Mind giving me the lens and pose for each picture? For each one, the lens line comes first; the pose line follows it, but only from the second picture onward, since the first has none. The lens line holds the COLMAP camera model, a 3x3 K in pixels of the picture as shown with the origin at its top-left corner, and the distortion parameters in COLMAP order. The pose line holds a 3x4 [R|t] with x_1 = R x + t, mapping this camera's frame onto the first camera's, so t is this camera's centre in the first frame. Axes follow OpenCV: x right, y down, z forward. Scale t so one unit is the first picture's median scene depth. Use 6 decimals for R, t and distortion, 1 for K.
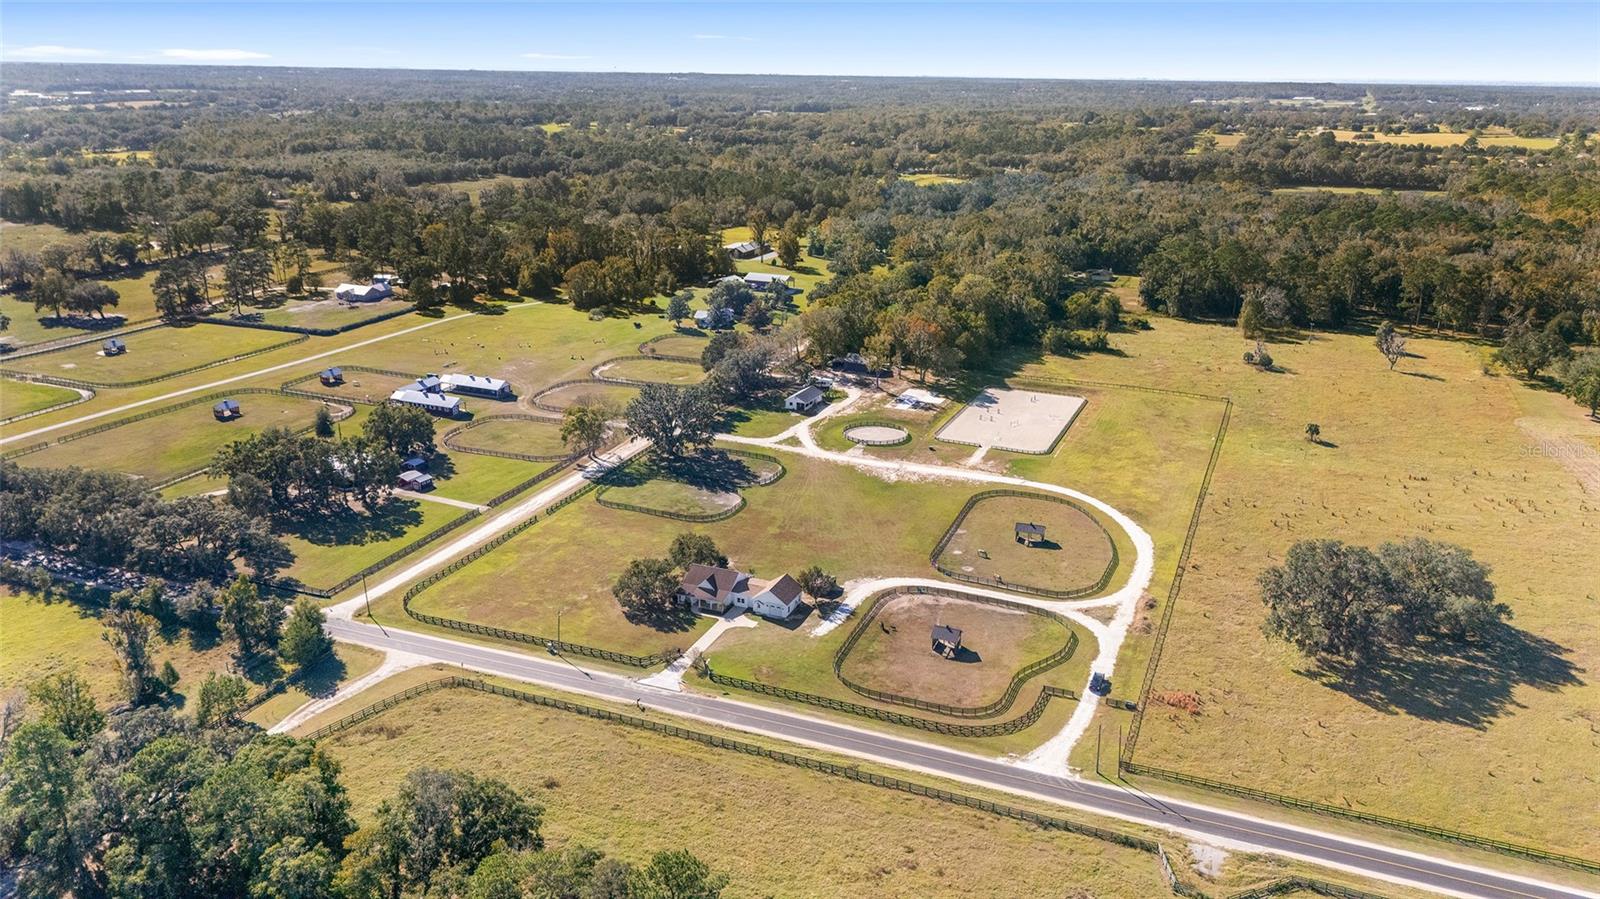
lens RADIAL K [[1167.2, 0, 802.1], [0, 1167.2, 450.6], [0, 0, 1]] dist [0.090234, -0.109663]
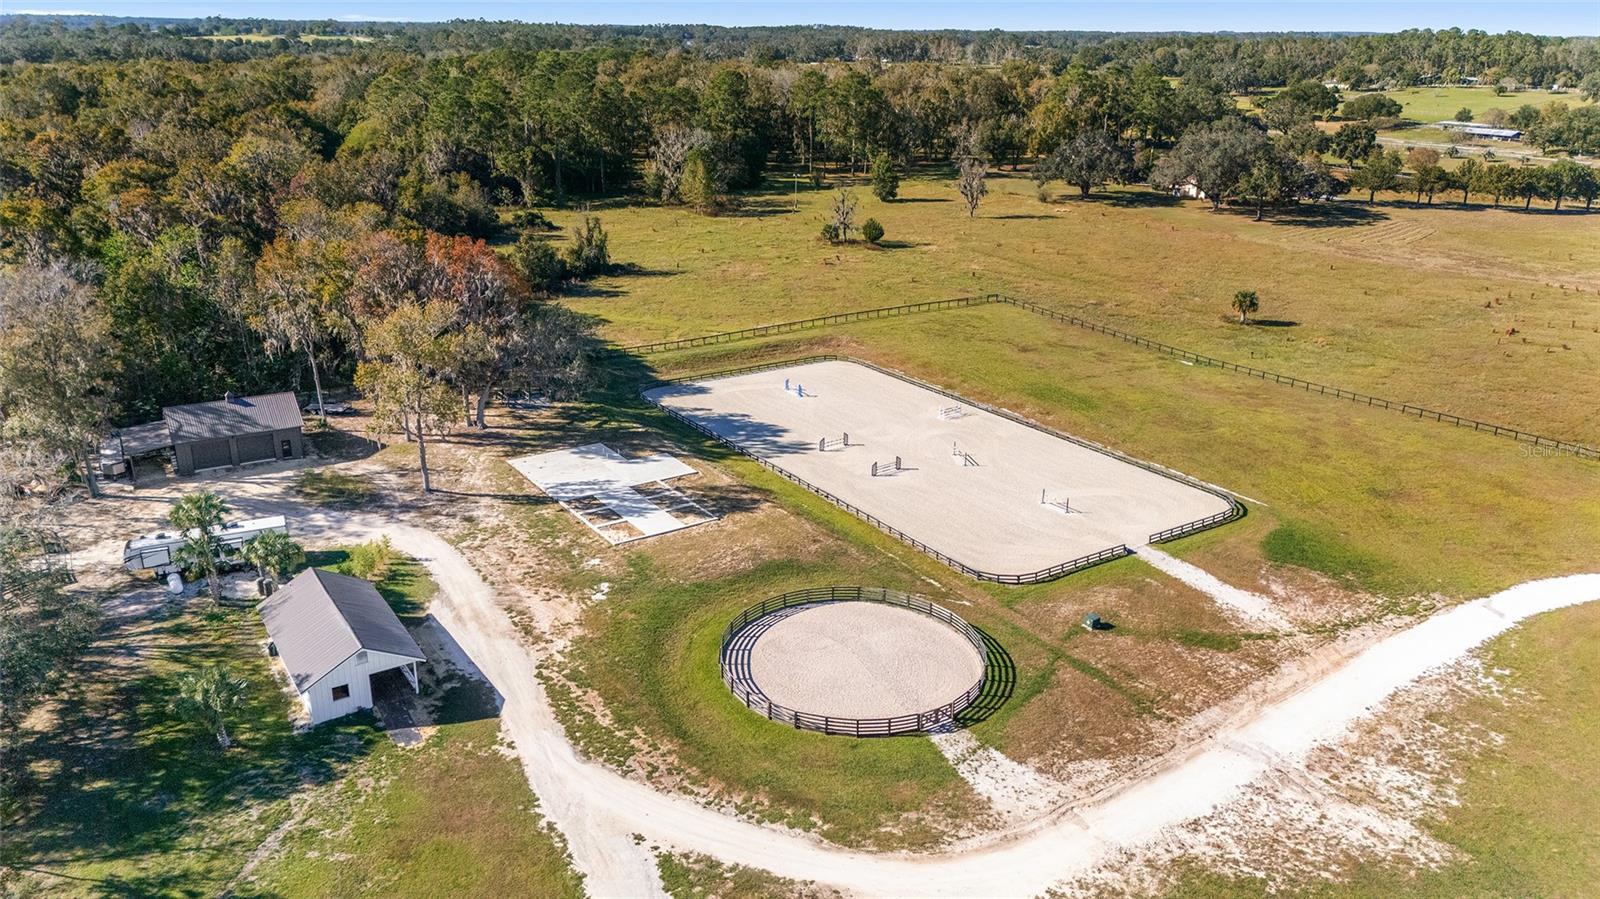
lens RADIAL K [[1167.2, 0, 802.1], [0, 1167.2, 450.6], [0, 0, 1]] dist [0.090234, -0.109663]
pose [[0.529121, -0.293650, 0.796116, -0.130897], [0.258631, 0.949380, 0.178288, -0.105925], [-0.808172, 0.111564, 0.578284, 0.885903]]
